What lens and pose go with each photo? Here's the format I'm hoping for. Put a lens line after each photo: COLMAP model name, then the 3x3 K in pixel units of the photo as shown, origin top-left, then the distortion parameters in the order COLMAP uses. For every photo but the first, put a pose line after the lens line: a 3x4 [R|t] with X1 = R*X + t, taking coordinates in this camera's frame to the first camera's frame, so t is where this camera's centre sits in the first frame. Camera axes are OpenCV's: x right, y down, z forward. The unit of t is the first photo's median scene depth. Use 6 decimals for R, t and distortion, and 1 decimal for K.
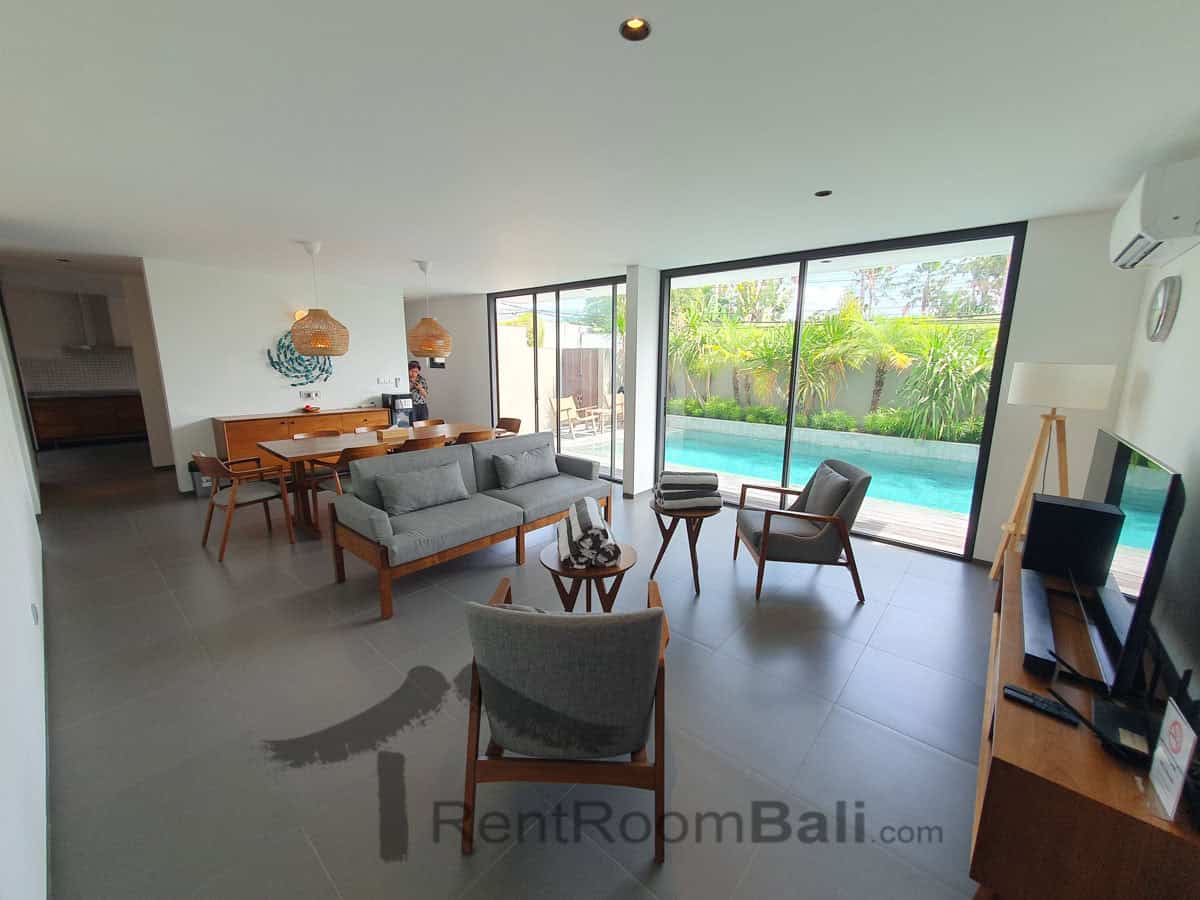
lens RADIAL K [[473.3, 0, 600.0], [0, 473.3, 450.0], [0, 0, 1]] dist [-0.000758, -0.000242]
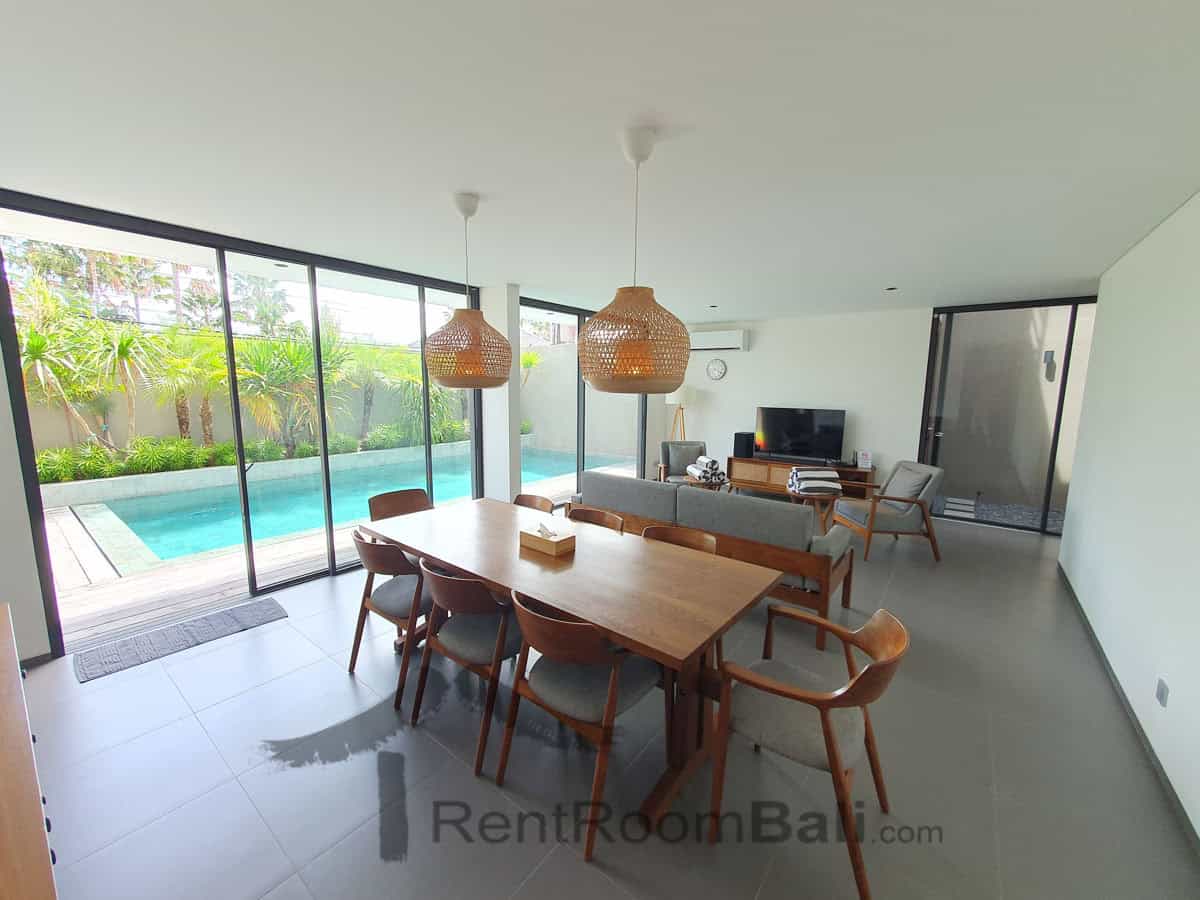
lens RADIAL K [[473.3, 0, 600.0], [0, 473.3, 450.0], [0, 0, 1]] dist [-0.000758, -0.000242]
pose [[-0.052542, -0.147770, 0.987625, -0.981750], [0.176686, 0.972013, 0.154833, -0.209482], [-0.982864, 0.182635, -0.024963, 1.003303]]
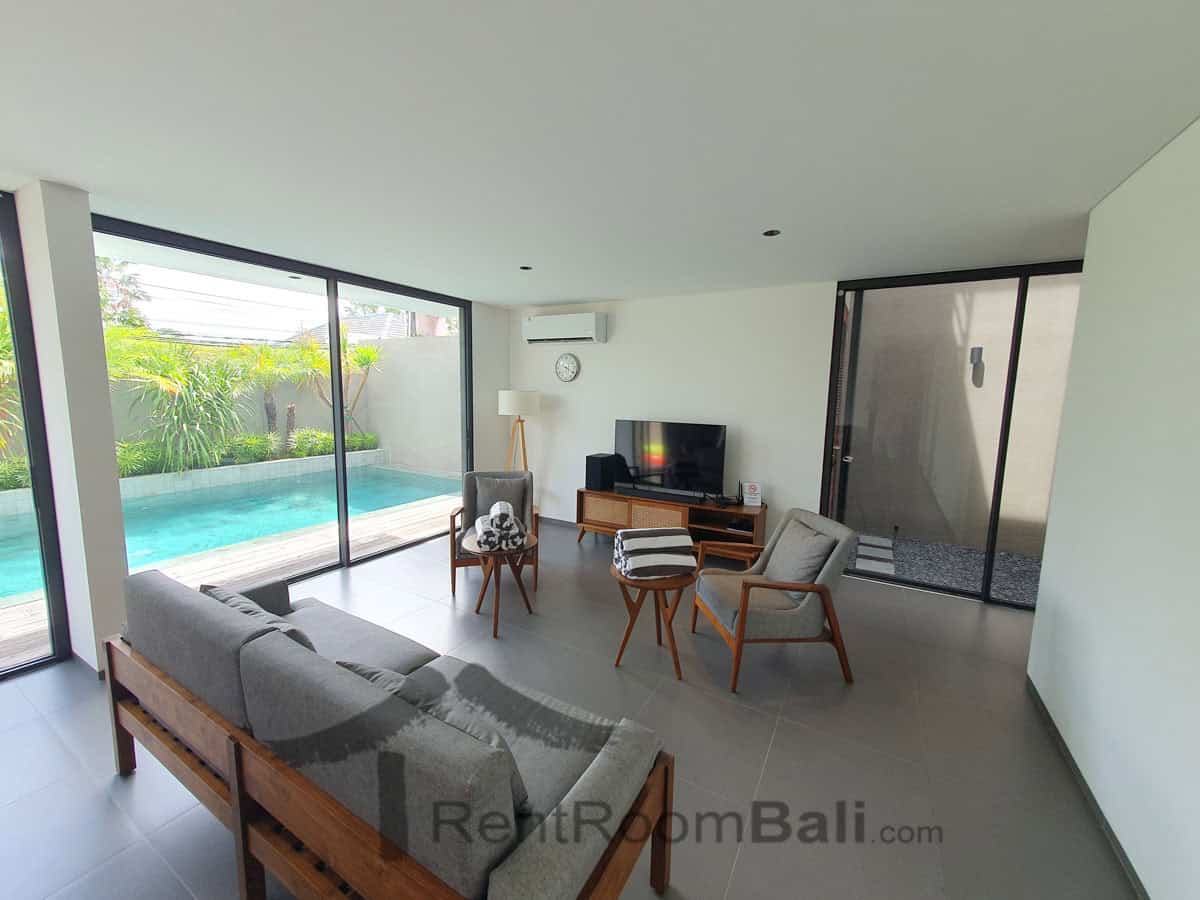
lens RADIAL K [[473.3, 0, 600.0], [0, 473.3, 450.0], [0, 0, 1]] dist [-0.000758, -0.000242]
pose [[-0.189497, -0.138032, 0.972131, -0.568476], [0.165618, 0.971390, 0.170211, -0.145710], [-0.967813, 0.193256, -0.161215, 0.679559]]
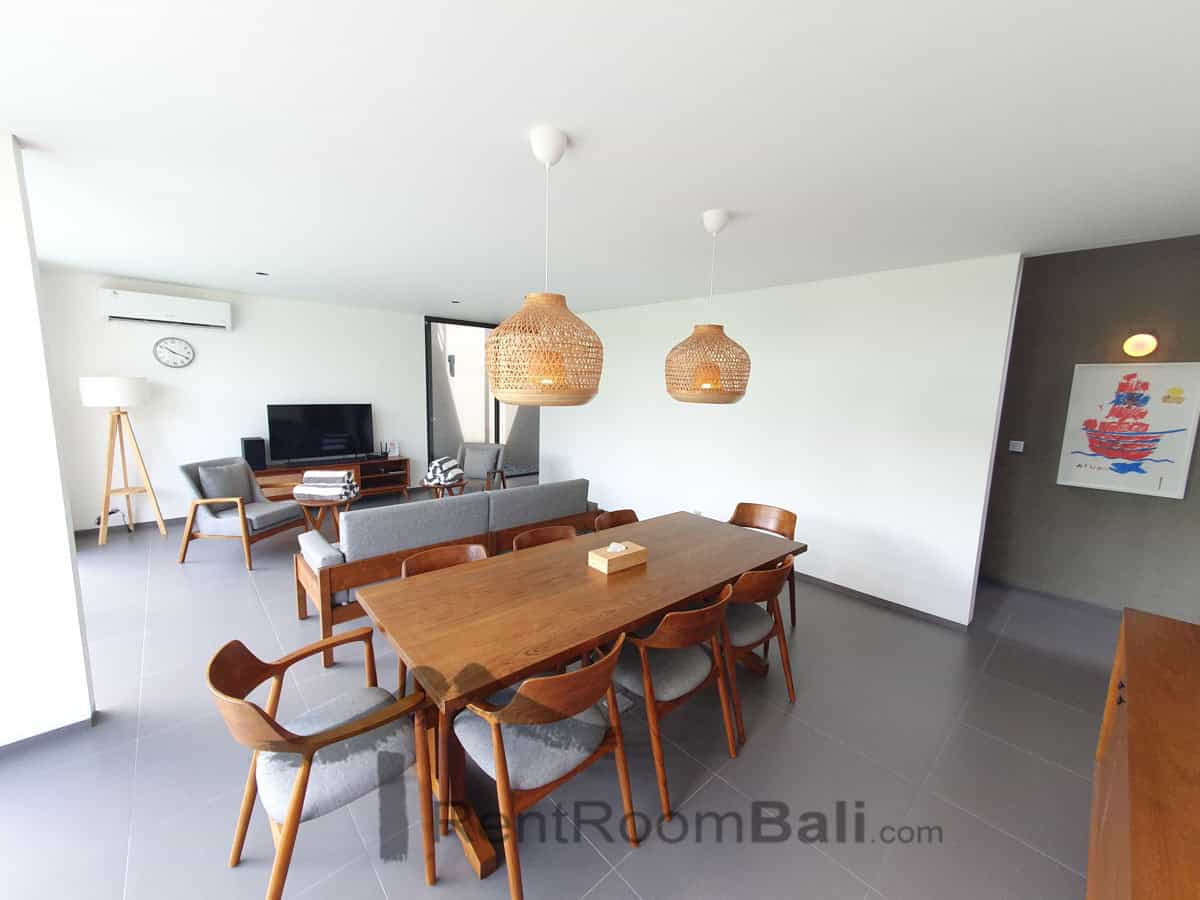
lens RADIAL K [[473.3, 0, 600.0], [0, 473.3, 450.0], [0, 0, 1]] dist [-0.000758, -0.000242]
pose [[-0.992401, -0.053752, 0.110688, -0.495908], [-0.015594, 0.947228, 0.320182, -0.310314], [-0.122057, 0.316023, -0.940867, 1.512268]]
